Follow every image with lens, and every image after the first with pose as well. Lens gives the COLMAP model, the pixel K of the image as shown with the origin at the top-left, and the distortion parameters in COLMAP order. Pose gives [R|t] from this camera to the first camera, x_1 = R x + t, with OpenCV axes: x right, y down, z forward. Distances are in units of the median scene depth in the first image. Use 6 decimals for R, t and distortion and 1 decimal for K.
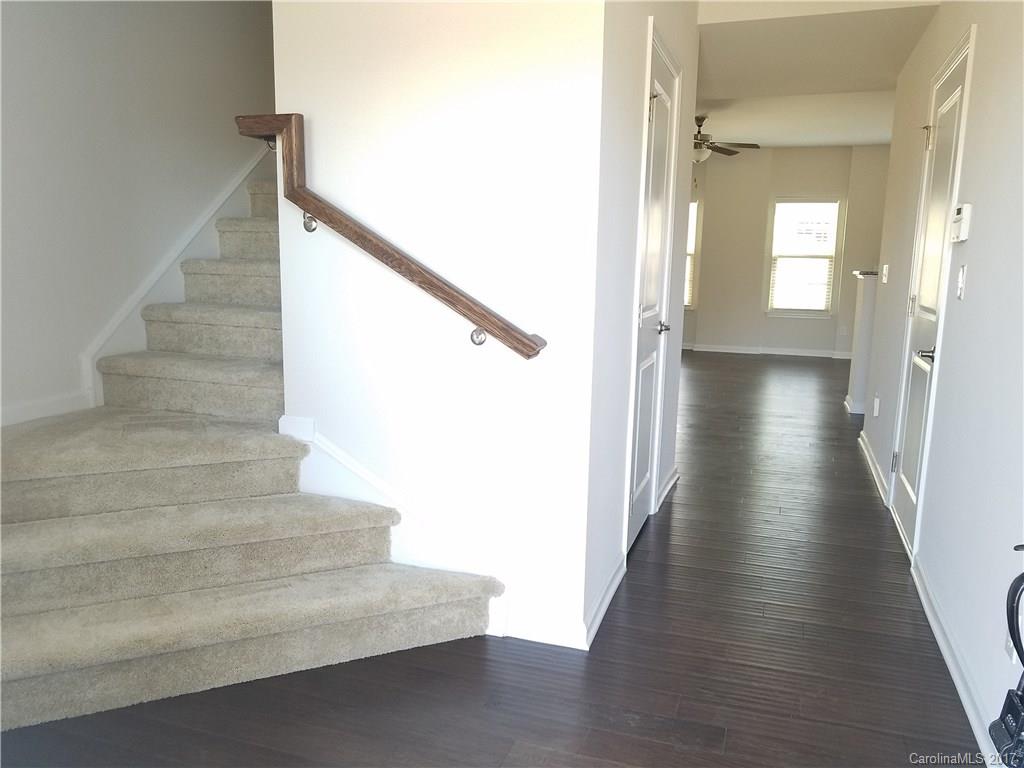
lens RADIAL K [[793.5, 0, 510.0], [0, 793.5, 387.1], [0, 0, 1]] dist [0.001685, 0.001060]
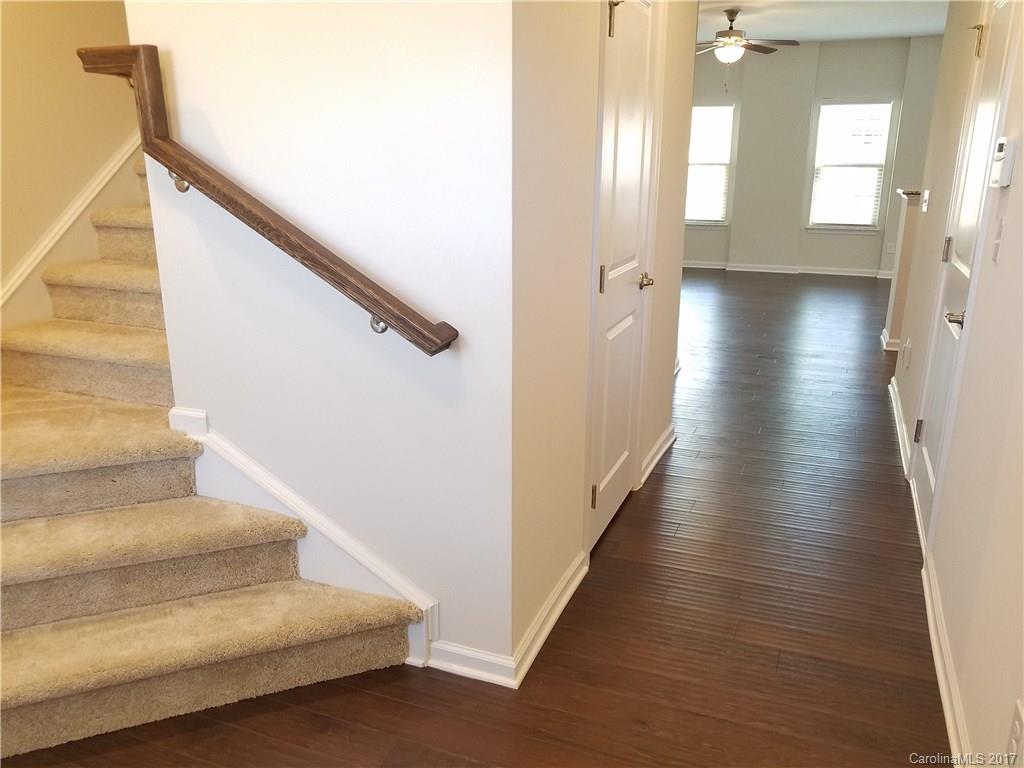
lens RADIAL K [[793.5, 0, 512.4], [0, 793.5, 385.5], [0, 0, 1]] dist [0.001685, 0.001060]
pose [[0.998317, -0.003492, -0.057880, 0.136953], [0.010149, 0.993300, 0.115122, -0.087749], [0.057090, -0.115516, 0.991664, 0.179009]]
